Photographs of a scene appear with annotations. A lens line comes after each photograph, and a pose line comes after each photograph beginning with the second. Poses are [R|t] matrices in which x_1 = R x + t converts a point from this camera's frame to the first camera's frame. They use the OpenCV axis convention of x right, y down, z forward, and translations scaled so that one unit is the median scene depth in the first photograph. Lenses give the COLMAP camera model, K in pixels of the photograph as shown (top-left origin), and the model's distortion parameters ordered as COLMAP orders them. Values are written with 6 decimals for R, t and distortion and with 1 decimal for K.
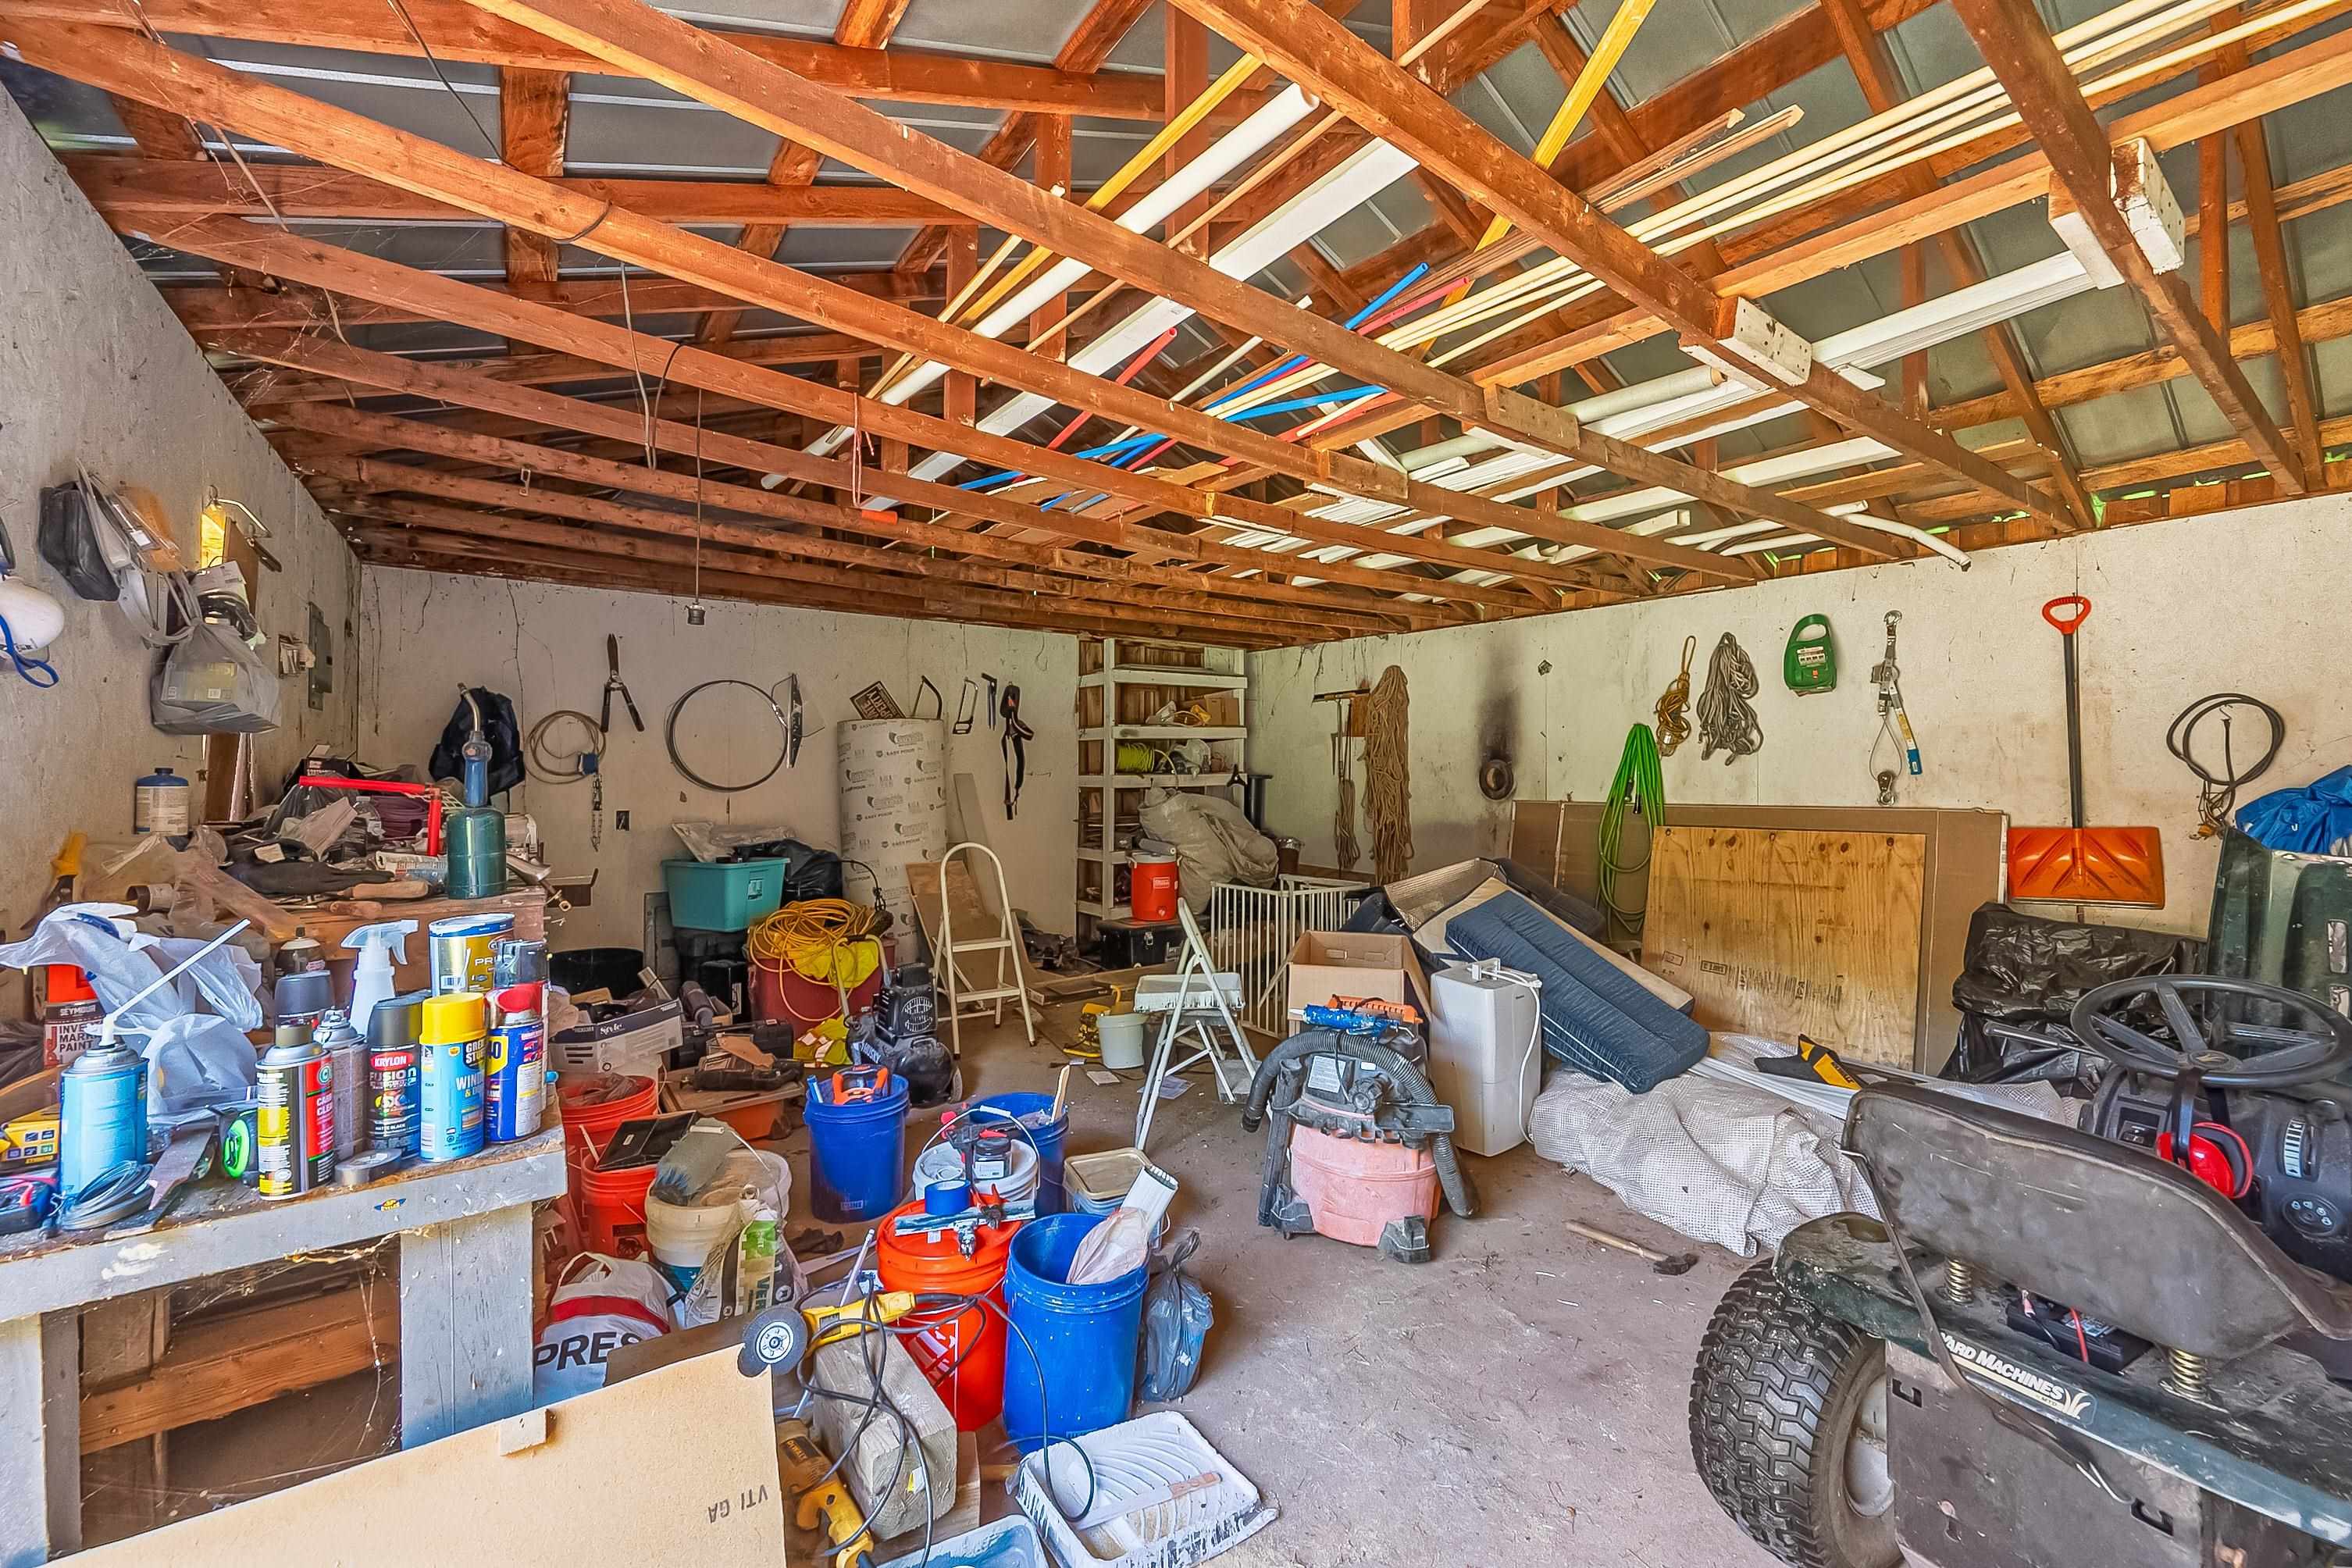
lens RADIAL K [[951.1, 0, 1180.5], [0, 951.1, 762.8], [0, 0, 1]] dist [-0.001058, 0.000003]
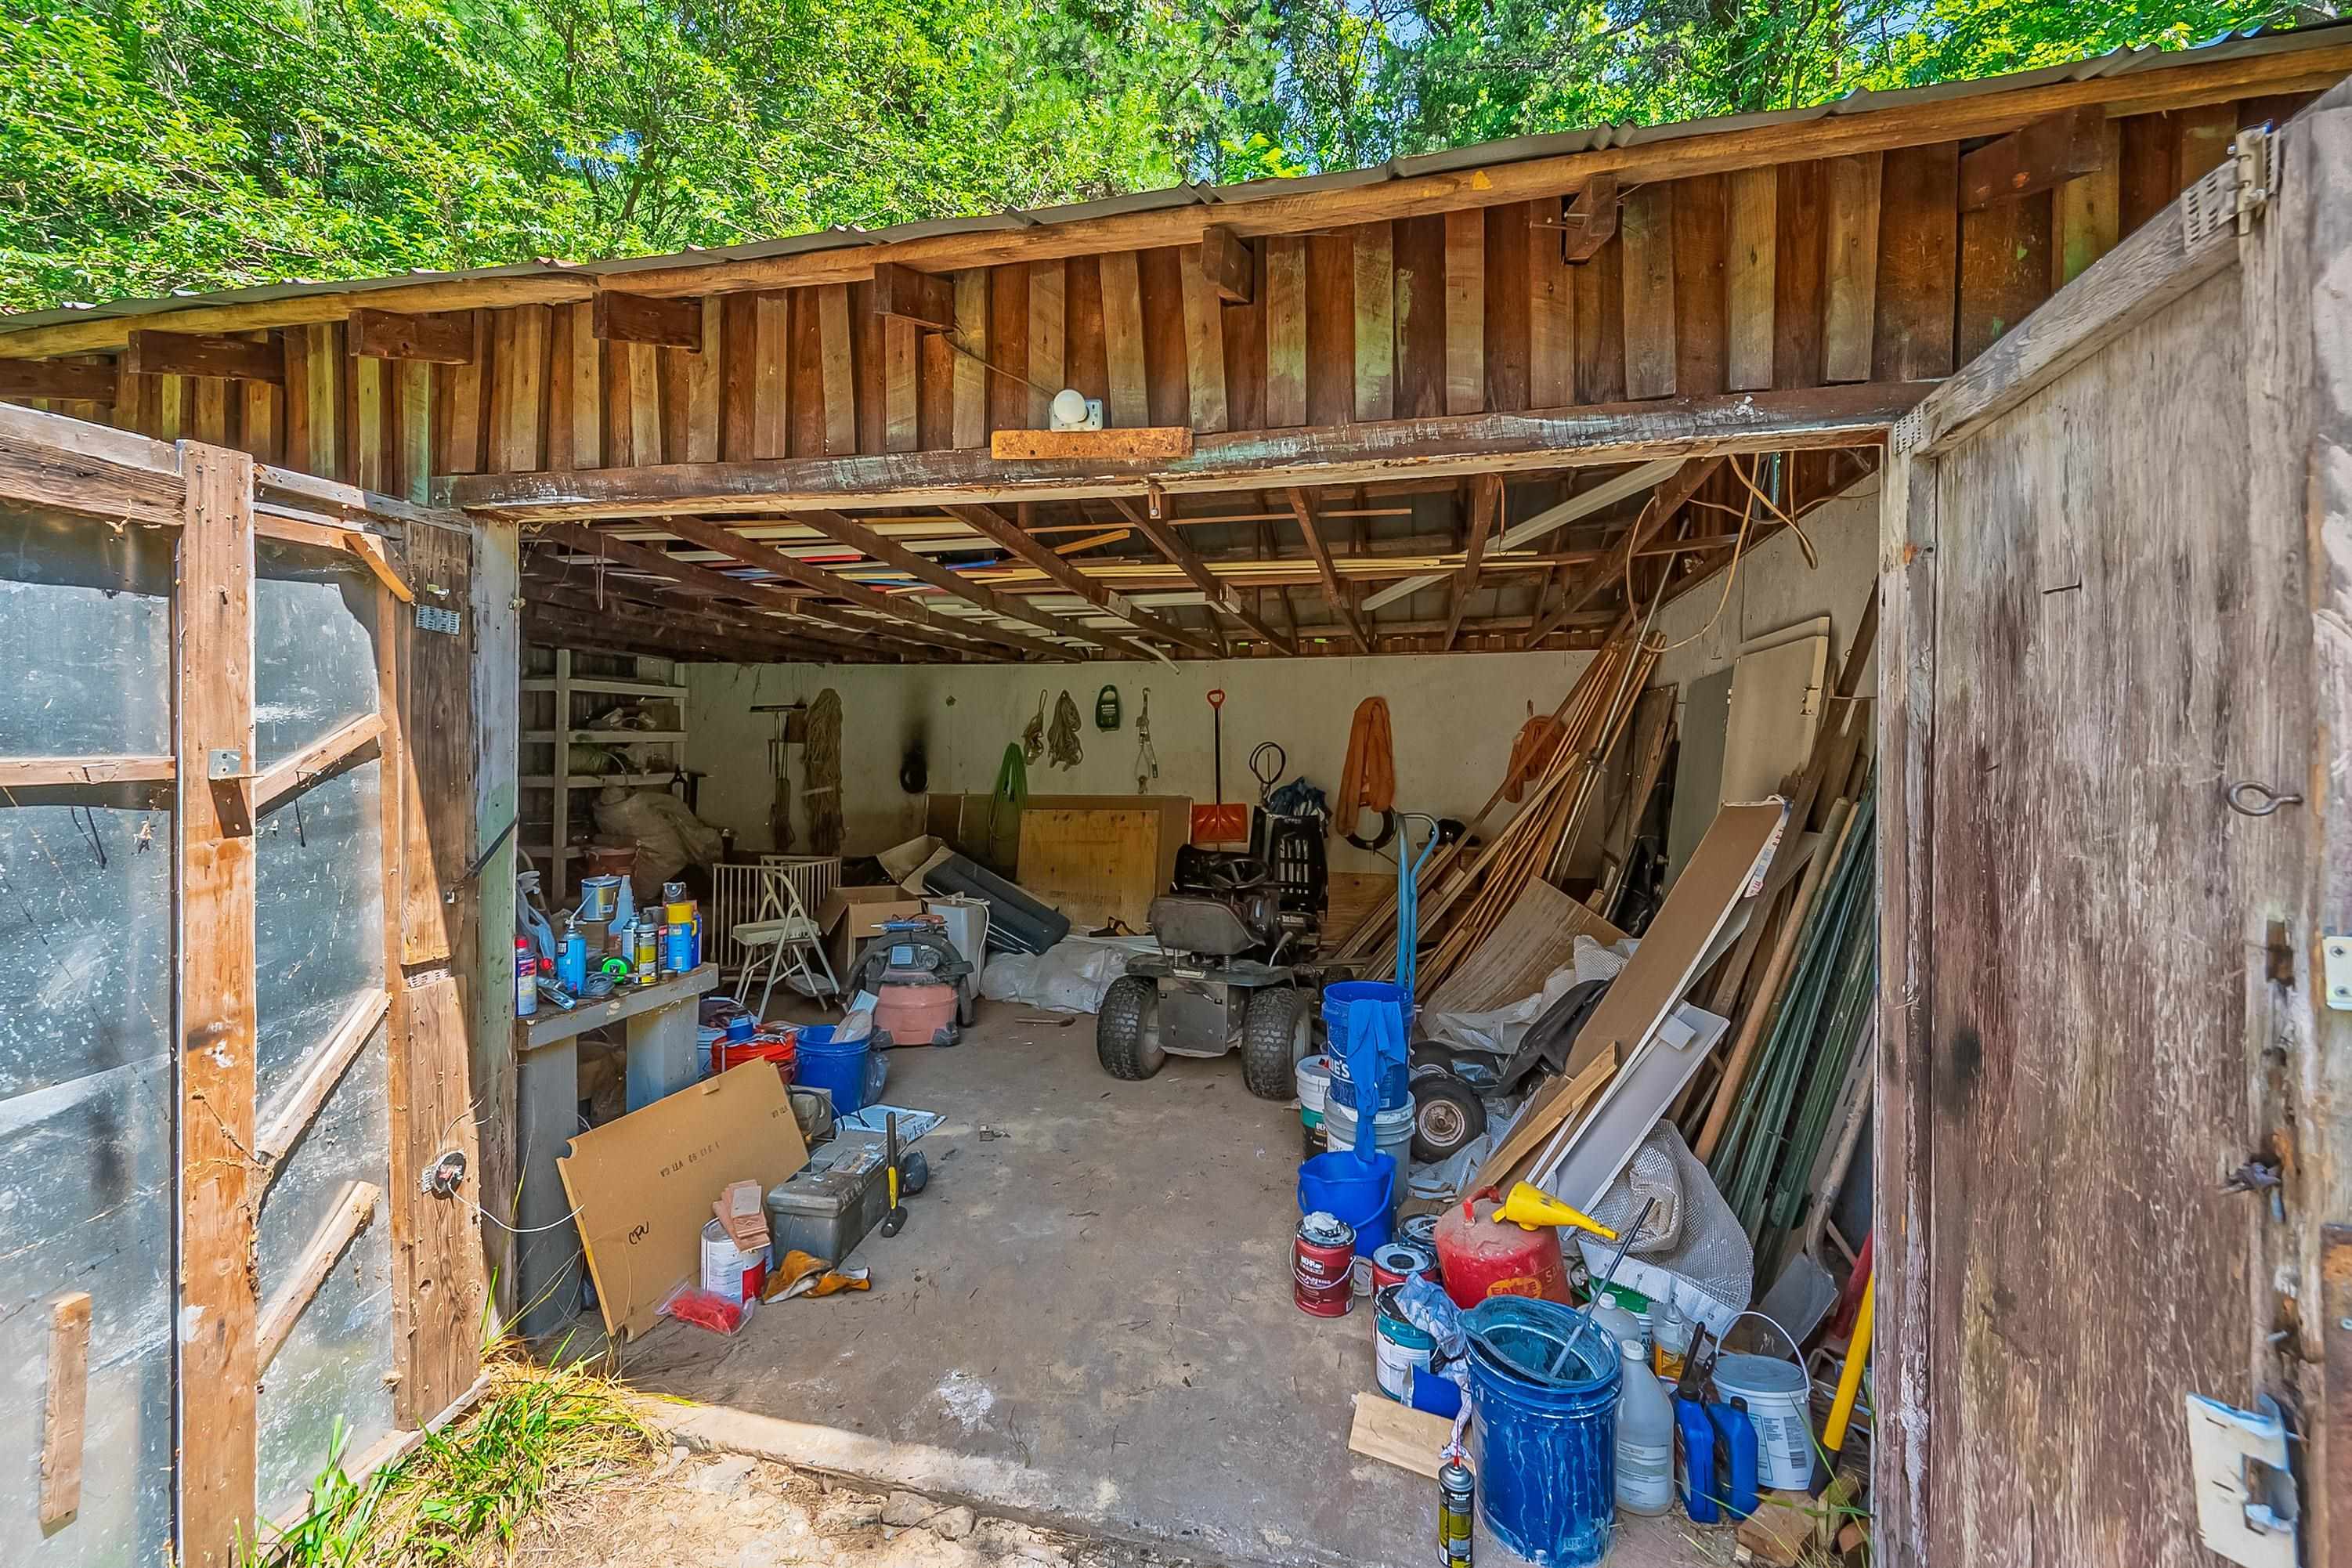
lens RADIAL K [[951.1, 0, 1180.5], [0, 951.1, 762.8], [0, 0, 1]] dist [-0.001058, 0.000003]
pose [[0.764323, 0.001505, 0.644832, -0.297655], [-0.012884, 0.999833, 0.012938, -0.032210], [-0.644705, -0.018197, 0.764215, -0.346960]]
